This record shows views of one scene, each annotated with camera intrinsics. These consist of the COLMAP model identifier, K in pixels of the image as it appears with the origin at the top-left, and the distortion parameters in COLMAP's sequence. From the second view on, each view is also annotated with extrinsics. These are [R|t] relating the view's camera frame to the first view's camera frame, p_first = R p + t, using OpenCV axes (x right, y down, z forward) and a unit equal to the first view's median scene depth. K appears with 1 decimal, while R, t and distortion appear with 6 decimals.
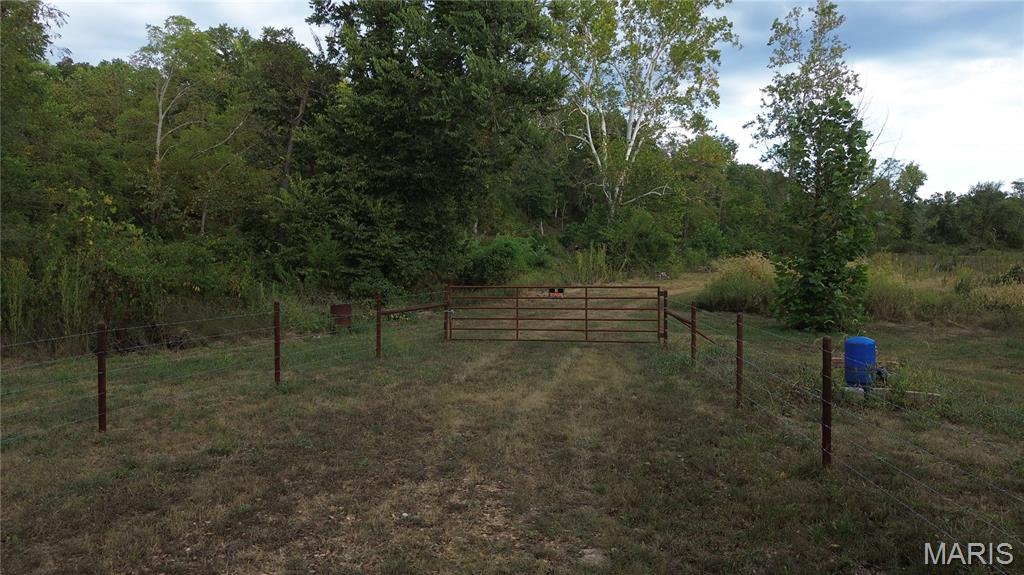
lens RADIAL K [[725.0, 0, 513.9], [0, 725.0, 291.0], [0, 0, 1]] dist [0.062791, -0.053327]
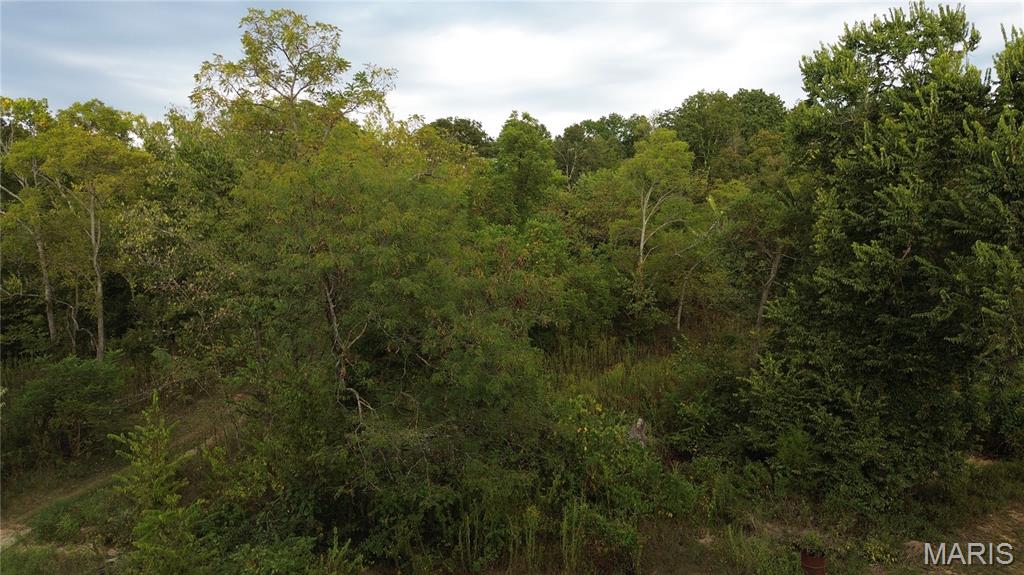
lens RADIAL K [[725.0, 0, 514.1], [0, 725.0, 286.0], [0, 0, 1]] dist [0.062791, -0.053327]
pose [[0.809932, 0.004575, -0.586506, 0.001278], [-0.009534, 0.999940, -0.005366, -0.132953], [0.586447, 0.009938, 0.809927, 0.003538]]
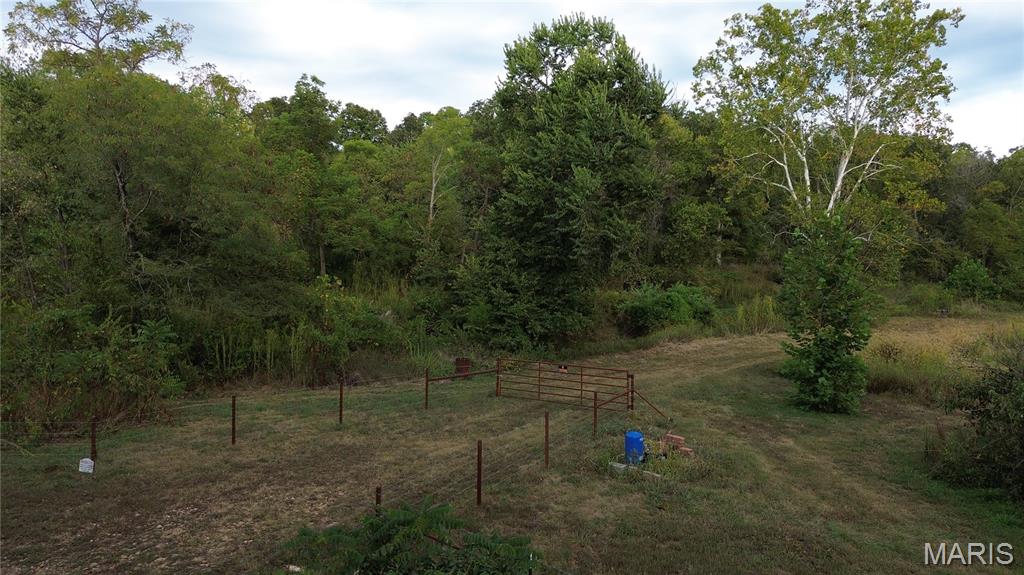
lens RADIAL K [[725.0, 0, 517.5], [0, 725.0, 290.5], [0, 0, 1]] dist [0.062791, -0.053327]
pose [[0.911211, 0.024626, -0.411202, 0.189286], [-0.028633, 0.999584, -0.003587, -0.048818], [0.410943, 0.015042, 0.911537, -0.112154]]
